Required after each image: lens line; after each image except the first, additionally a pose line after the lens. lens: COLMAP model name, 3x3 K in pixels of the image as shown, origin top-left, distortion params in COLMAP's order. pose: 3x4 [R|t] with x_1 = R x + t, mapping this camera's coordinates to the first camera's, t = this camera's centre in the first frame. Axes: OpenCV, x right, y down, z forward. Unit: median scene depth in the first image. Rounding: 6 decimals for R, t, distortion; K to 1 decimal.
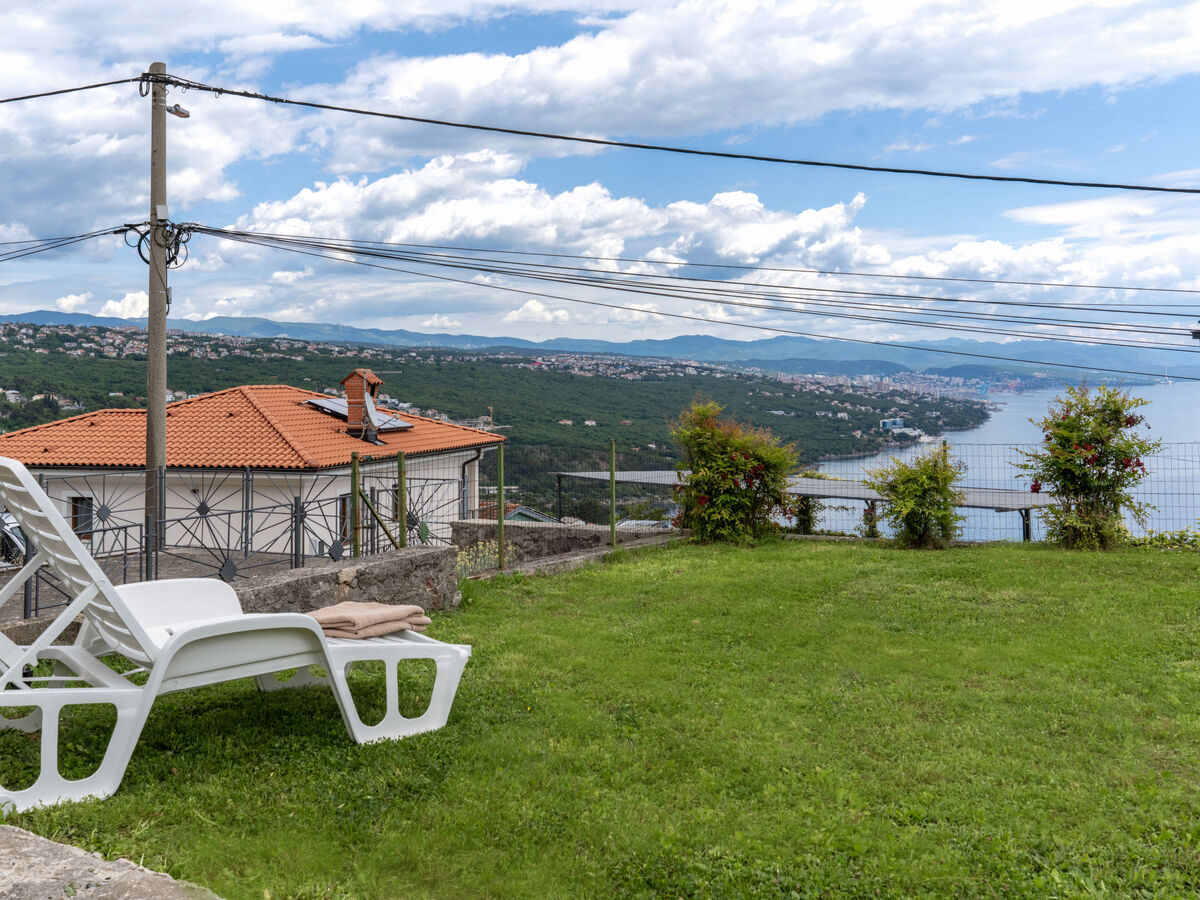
lens RADIAL K [[1047.1, 0, 599.5], [0, 1047.1, 453.0], [0, 0, 1]] dist [-0.000624, -0.045830]
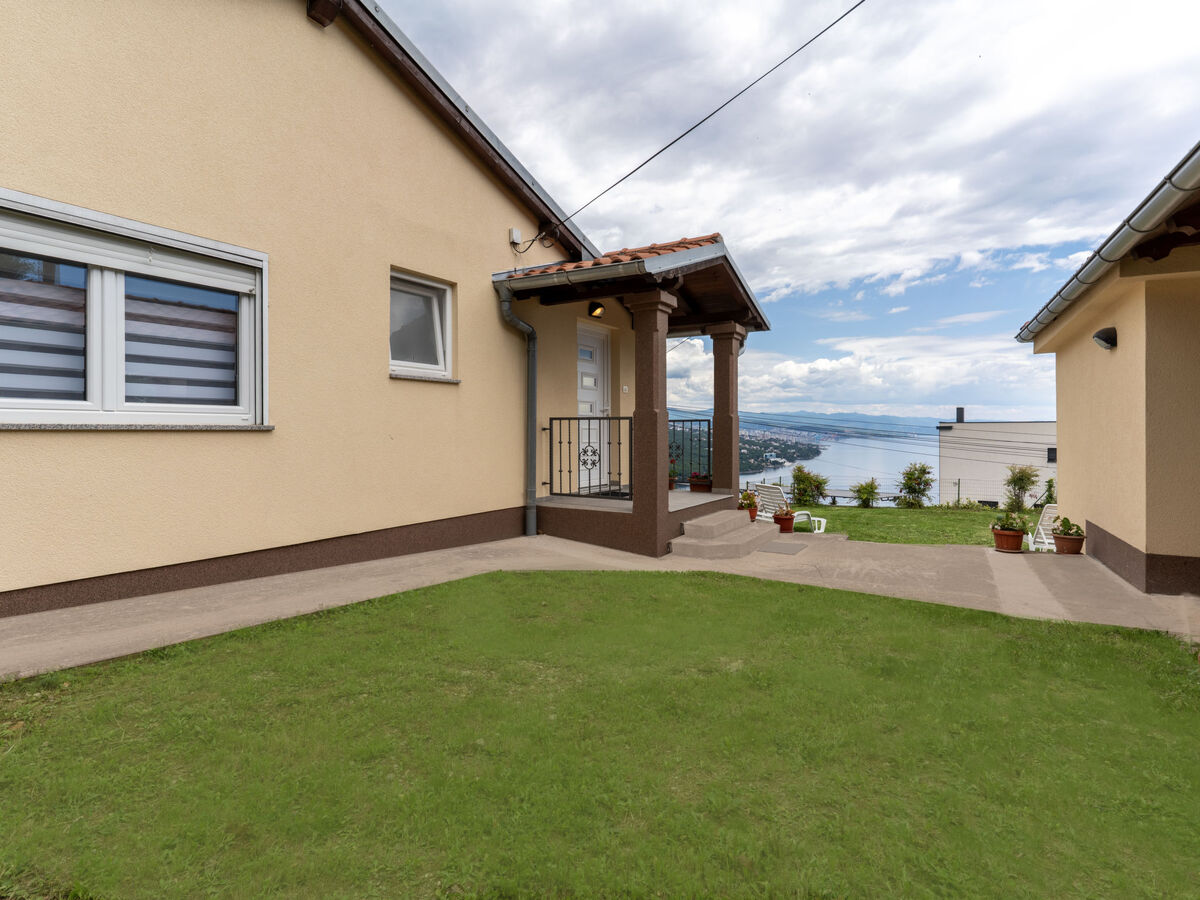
lens RADIAL K [[599.8, 0, 596.5], [0, 599.8, 455.7], [0, 0, 1]] dist [0.002592, 0.000148]
pose [[0.999836, 0.007792, 0.016359, -0.060407], [-0.007451, 0.999755, -0.020850, -0.003409], [-0.016518, 0.020724, 0.999649, -0.095111]]
